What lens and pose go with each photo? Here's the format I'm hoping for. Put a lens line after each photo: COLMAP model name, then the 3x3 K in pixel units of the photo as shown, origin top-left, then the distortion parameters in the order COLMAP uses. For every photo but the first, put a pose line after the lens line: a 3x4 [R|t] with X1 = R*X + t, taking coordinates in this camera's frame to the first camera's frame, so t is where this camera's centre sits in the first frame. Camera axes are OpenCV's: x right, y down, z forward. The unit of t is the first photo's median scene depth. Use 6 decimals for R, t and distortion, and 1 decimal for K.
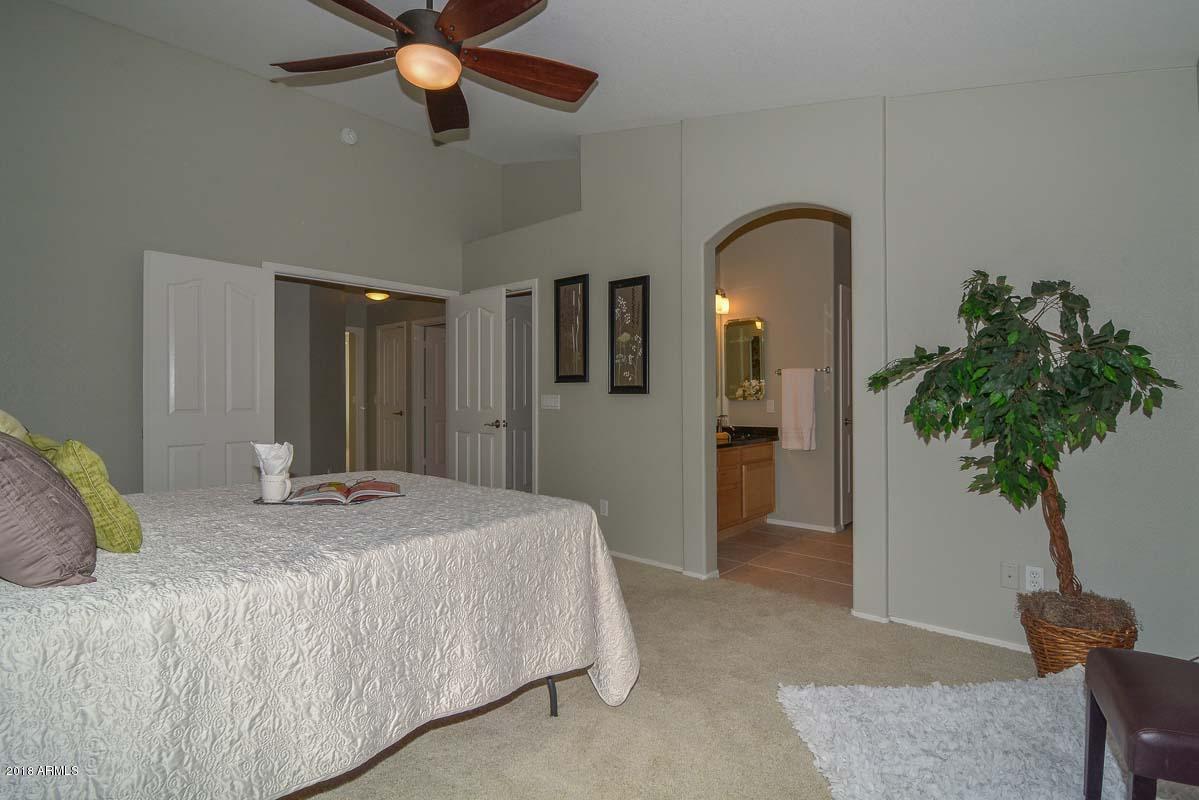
lens RADIAL K [[582.5, 0, 601.6], [0, 582.5, 393.5], [0, 0, 1]] dist [-0.000173, -0.000481]
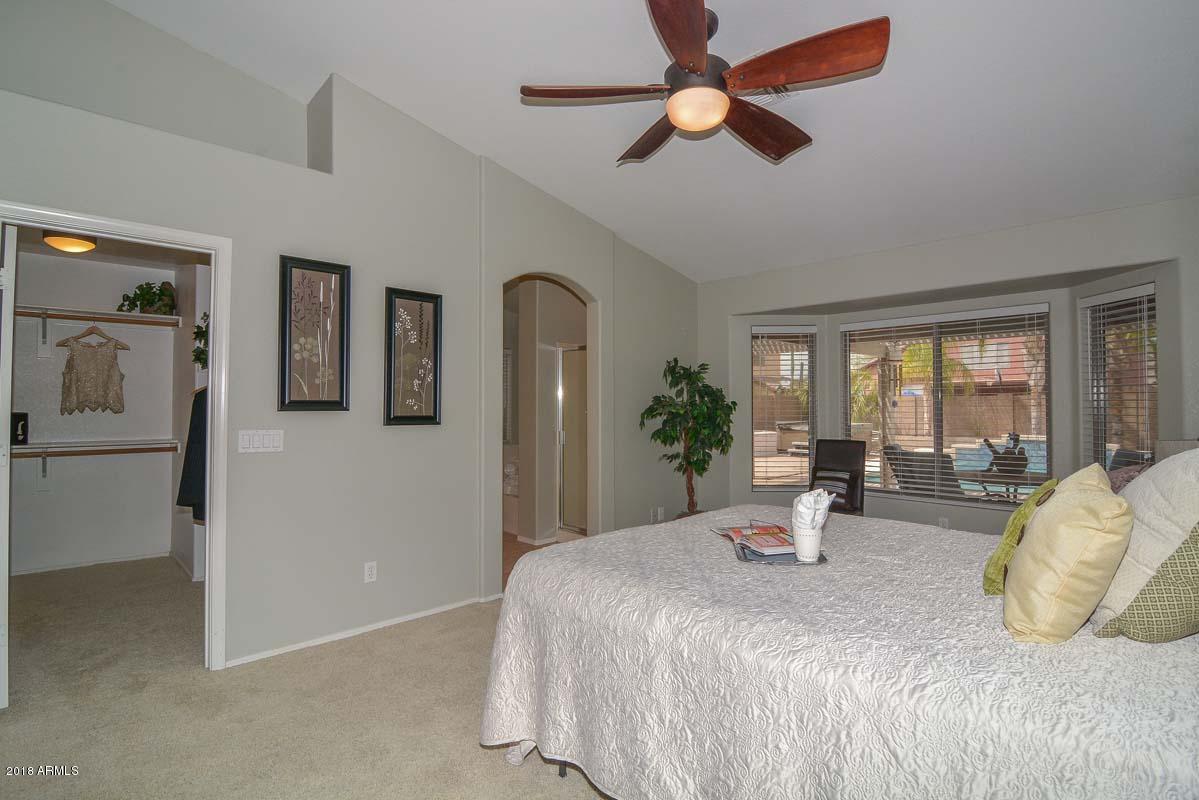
lens RADIAL K [[582.5, 0, 601.6], [0, 582.5, 393.5], [0, 0, 1]] dist [-0.000173, -0.000481]
pose [[0.071967, 0.018034, 0.997244, -0.788390], [-0.006421, 0.999824, -0.017617, -0.032249], [-0.997386, -0.005136, 0.072071, 0.658360]]
